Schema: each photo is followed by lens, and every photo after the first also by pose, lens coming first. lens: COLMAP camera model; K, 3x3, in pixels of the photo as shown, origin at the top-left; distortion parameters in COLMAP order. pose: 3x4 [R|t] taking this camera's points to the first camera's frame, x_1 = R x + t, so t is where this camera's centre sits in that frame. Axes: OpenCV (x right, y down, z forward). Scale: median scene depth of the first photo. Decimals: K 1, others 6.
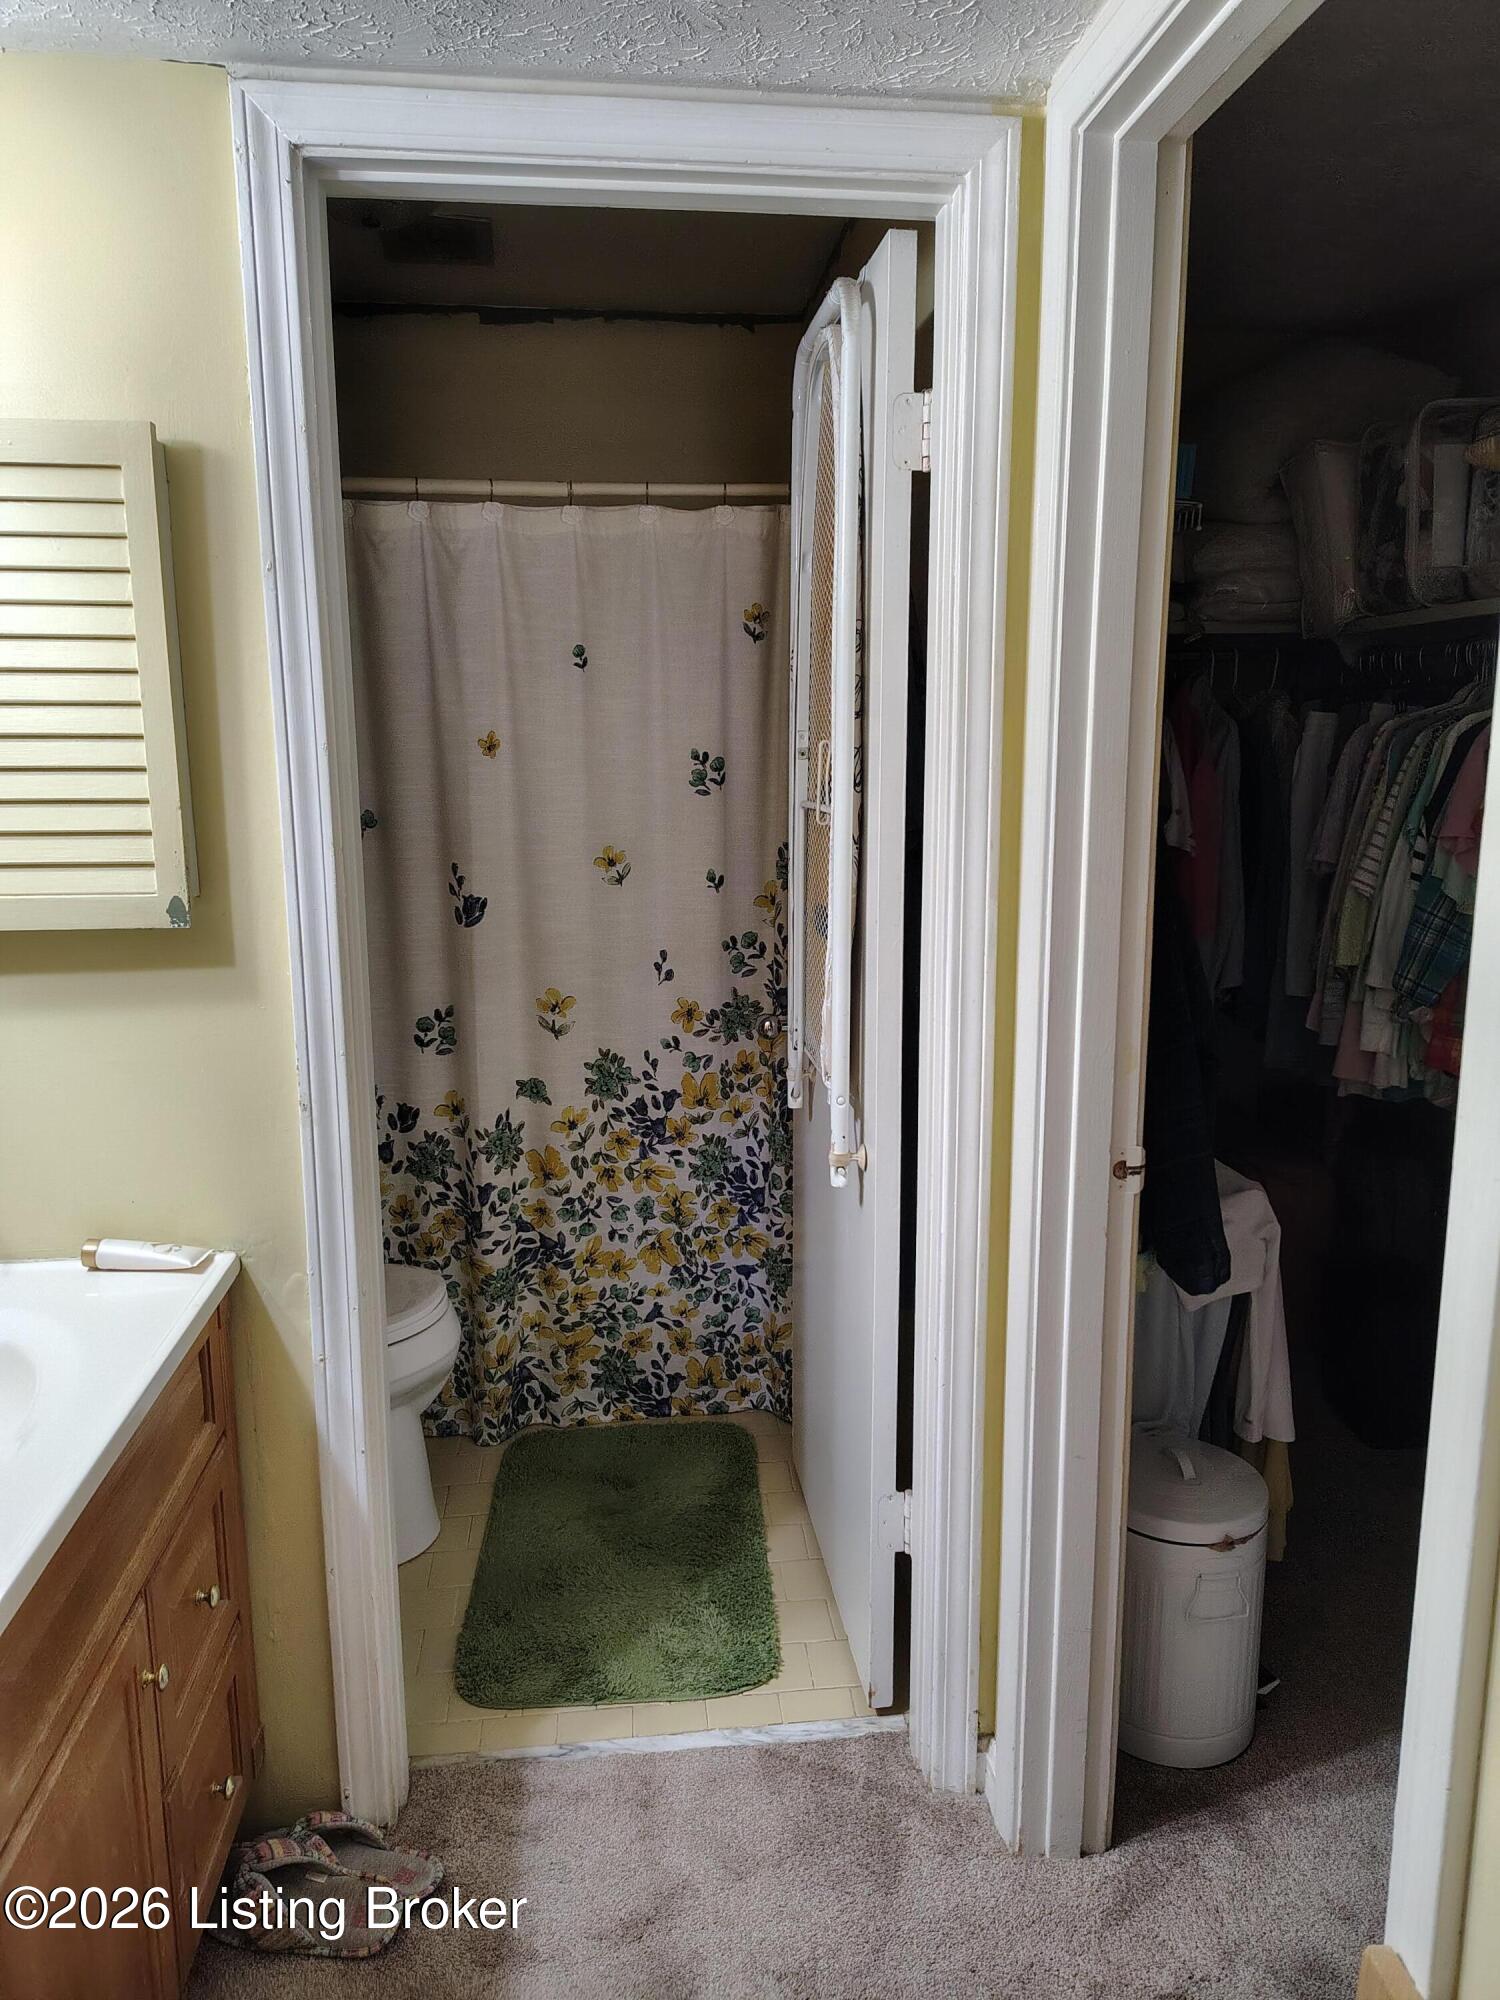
lens RADIAL K [[1384.8, 0, 743.4], [0, 1384.8, 1000.1], [0, 0, 1]] dist [0.041861, -0.036919]
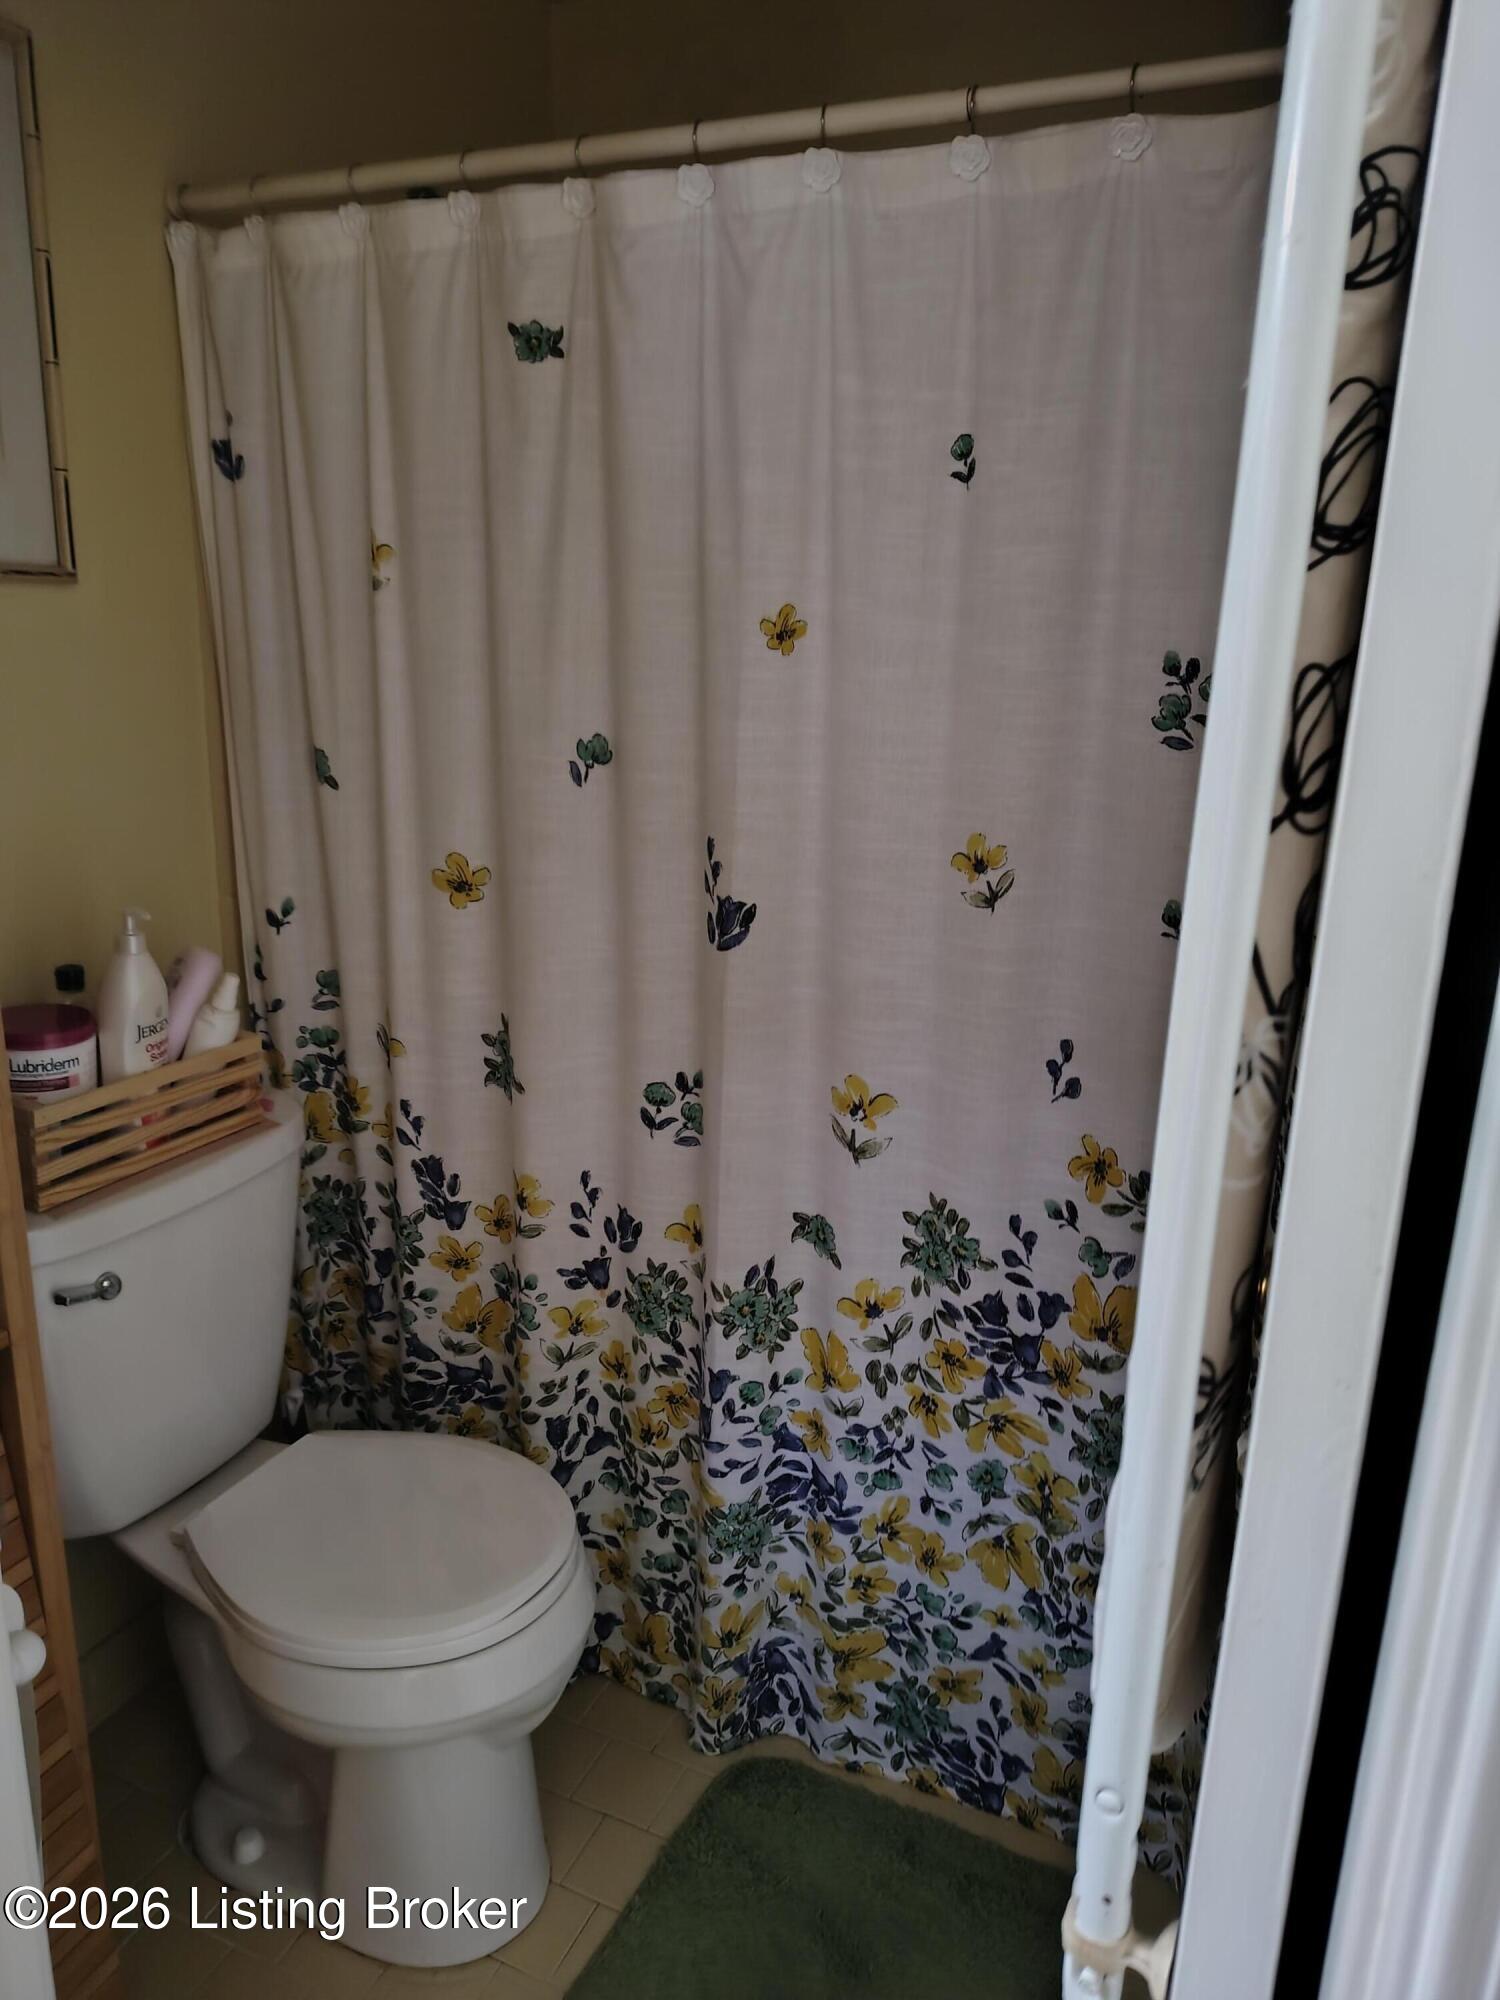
lens RADIAL K [[1384.8, 0, 743.7], [0, 1384.8, 991.1], [0, 0, 1]] dist [0.041861, -0.036919]
pose [[0.856610, 0.162685, -0.489646, 0.089517], [-0.121587, 0.985913, 0.114860, -0.098189], [0.501435, -0.038856, 0.864323, 0.482641]]
